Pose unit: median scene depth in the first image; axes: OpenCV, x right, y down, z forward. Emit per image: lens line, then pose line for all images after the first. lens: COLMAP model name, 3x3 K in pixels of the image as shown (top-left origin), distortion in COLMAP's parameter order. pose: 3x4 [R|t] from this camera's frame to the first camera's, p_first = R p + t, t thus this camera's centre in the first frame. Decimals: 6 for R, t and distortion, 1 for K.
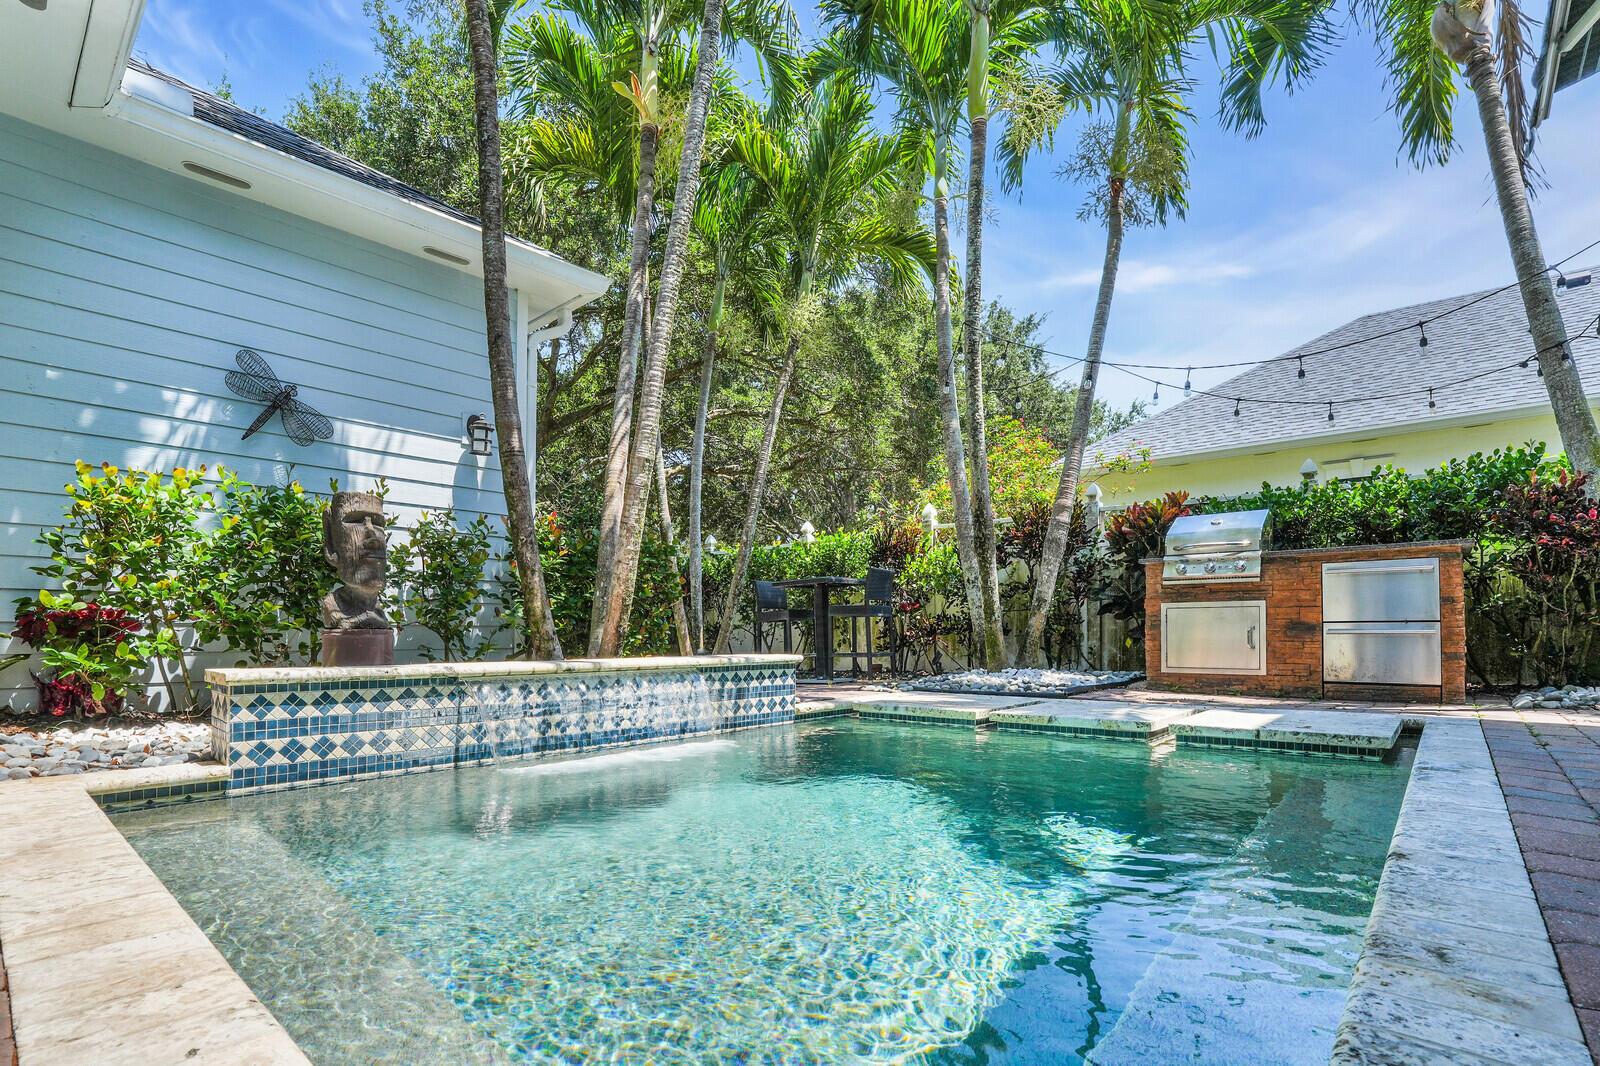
lens RADIAL K [[777.9, 0, 800.0], [0, 777.9, 614.8], [0, 0, 1]] dist [-0.061299, 0.027527]
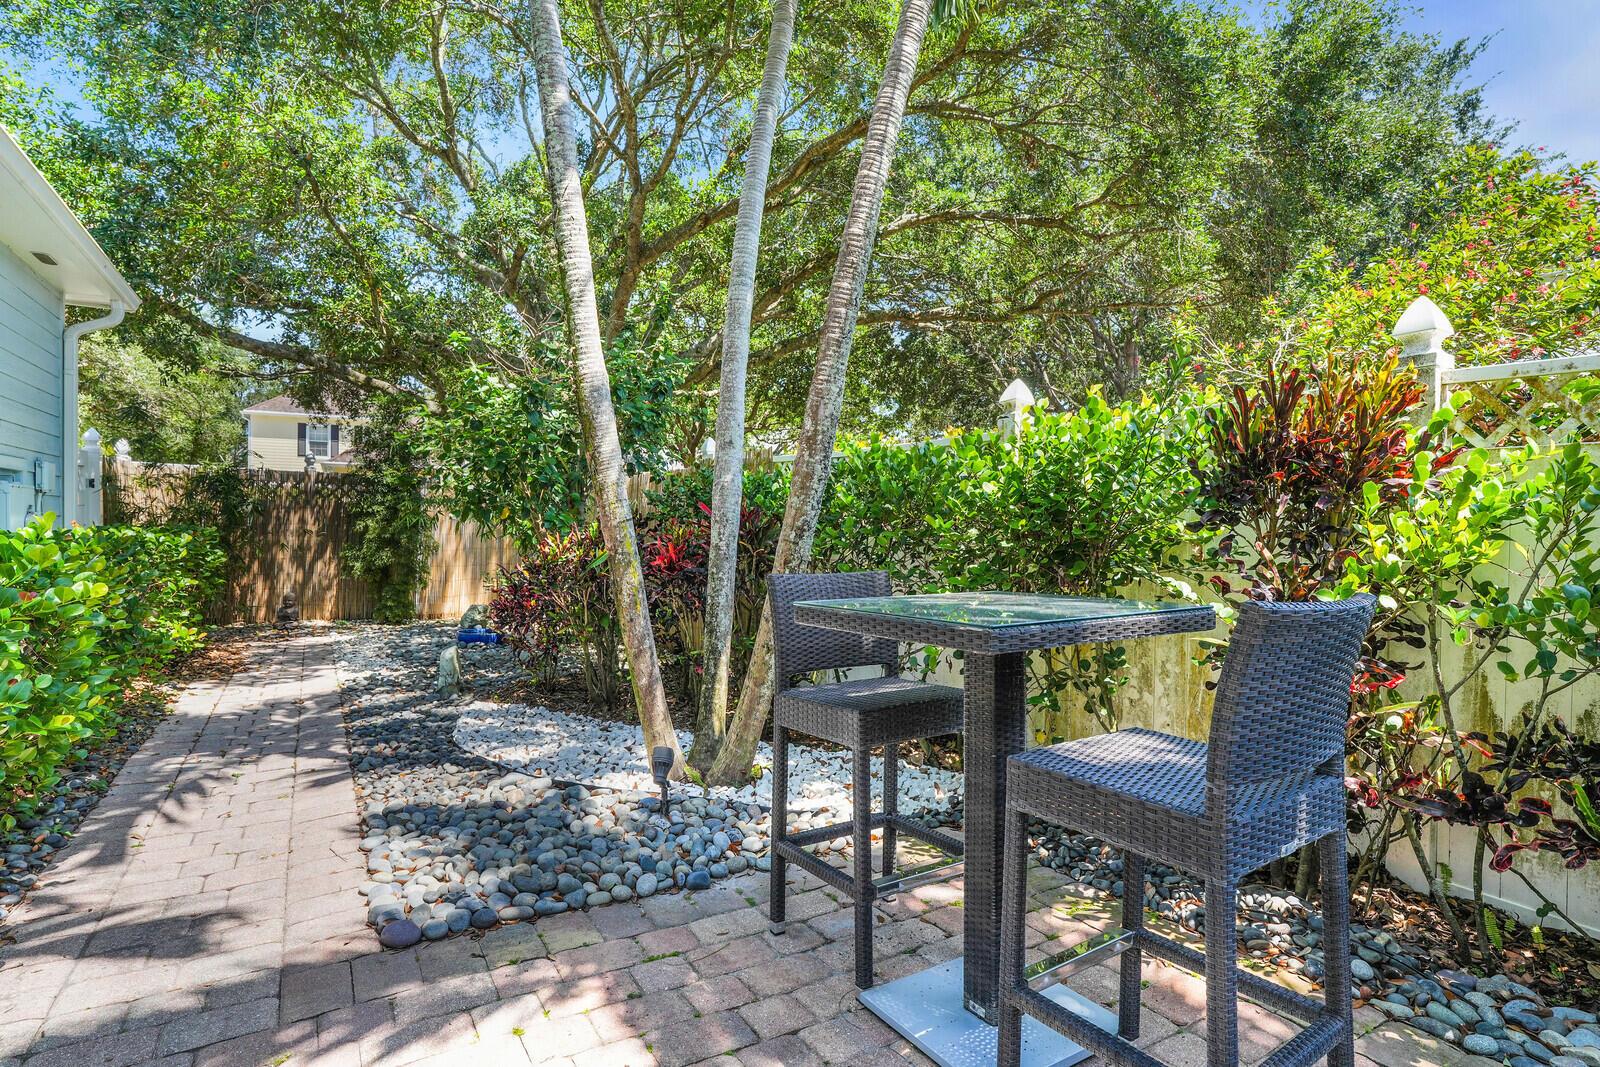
lens RADIAL K [[818.2, 0, 800.0], [0, 818.2, 533.5], [0, 0, 1]] dist [-0.018720, 0.000354]
pose [[0.949690, 0.025754, -0.312131, 0.086102], [-0.013270, 0.999027, 0.042055, -0.135185], [0.312911, -0.035797, 0.949108, 1.329312]]
